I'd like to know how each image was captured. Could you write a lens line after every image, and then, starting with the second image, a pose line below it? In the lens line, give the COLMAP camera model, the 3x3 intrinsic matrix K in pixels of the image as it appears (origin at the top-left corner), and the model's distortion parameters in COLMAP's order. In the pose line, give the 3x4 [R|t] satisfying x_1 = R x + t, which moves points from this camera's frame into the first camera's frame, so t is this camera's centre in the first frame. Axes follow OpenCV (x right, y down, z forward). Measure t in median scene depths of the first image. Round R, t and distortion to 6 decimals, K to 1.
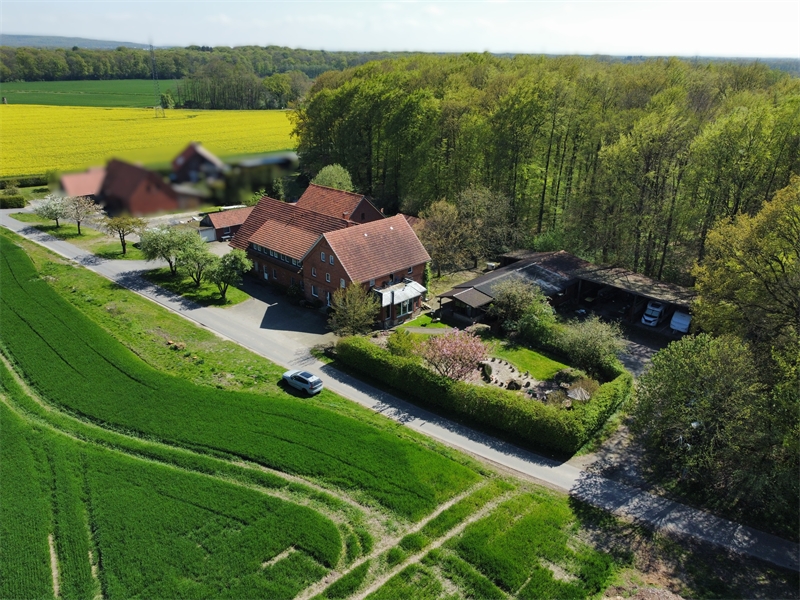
lens RADIAL K [[602.2, 0, 402.7], [0, 602.2, 301.7], [0, 0, 1]] dist [-0.003356, -0.003788]
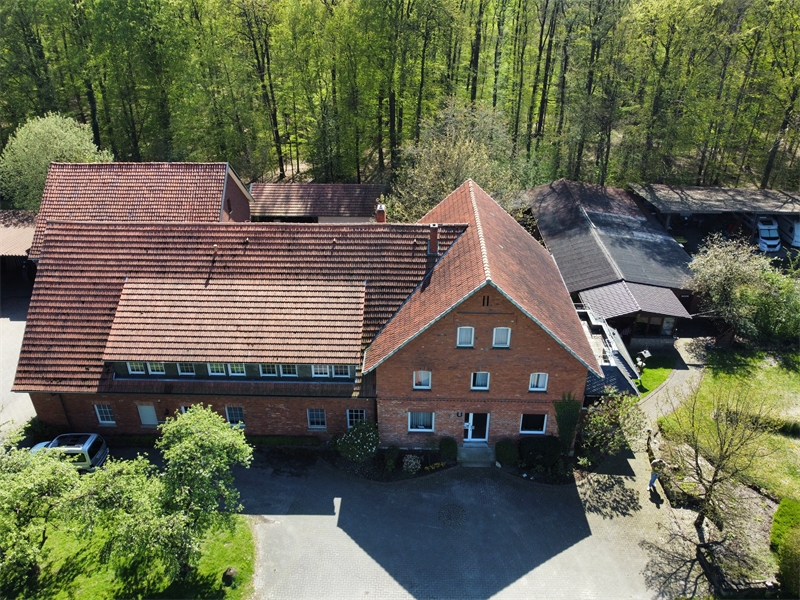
lens RADIAL K [[602.2, 0, 402.0], [0, 602.2, 302.8], [0, 0, 1]] dist [-0.003356, -0.003788]
pose [[0.745693, -0.345104, 0.569953, -0.346875], [0.272697, 0.938562, 0.211514, -0.173759], [-0.607930, -0.002300, 0.793987, 0.692699]]
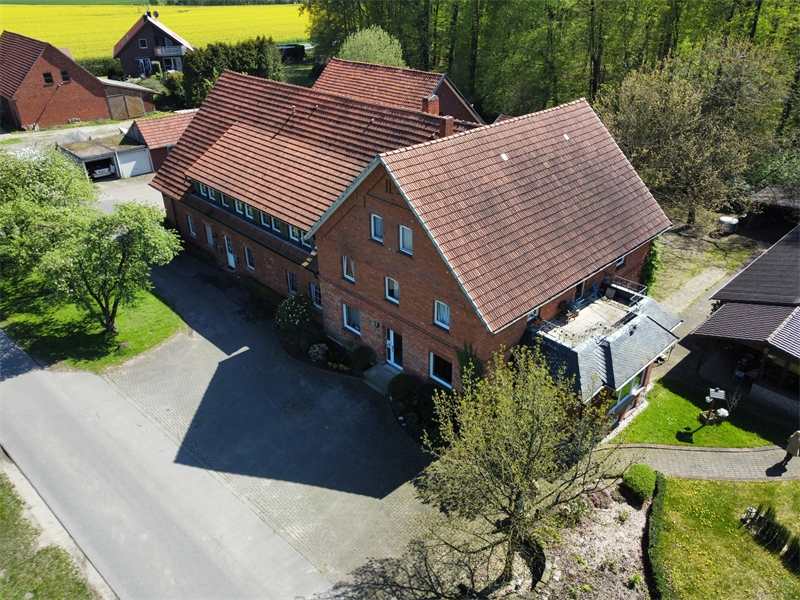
lens RADIAL K [[602.2, 0, 398.7], [0, 602.2, 300.3], [0, 0, 1]] dist [-0.003356, -0.003788]
pose [[0.999079, 0.000081, -0.042909, -0.101545], [0.005106, 0.992668, 0.120761, -0.071108], [0.042604, -0.120869, 0.991754, 0.642323]]
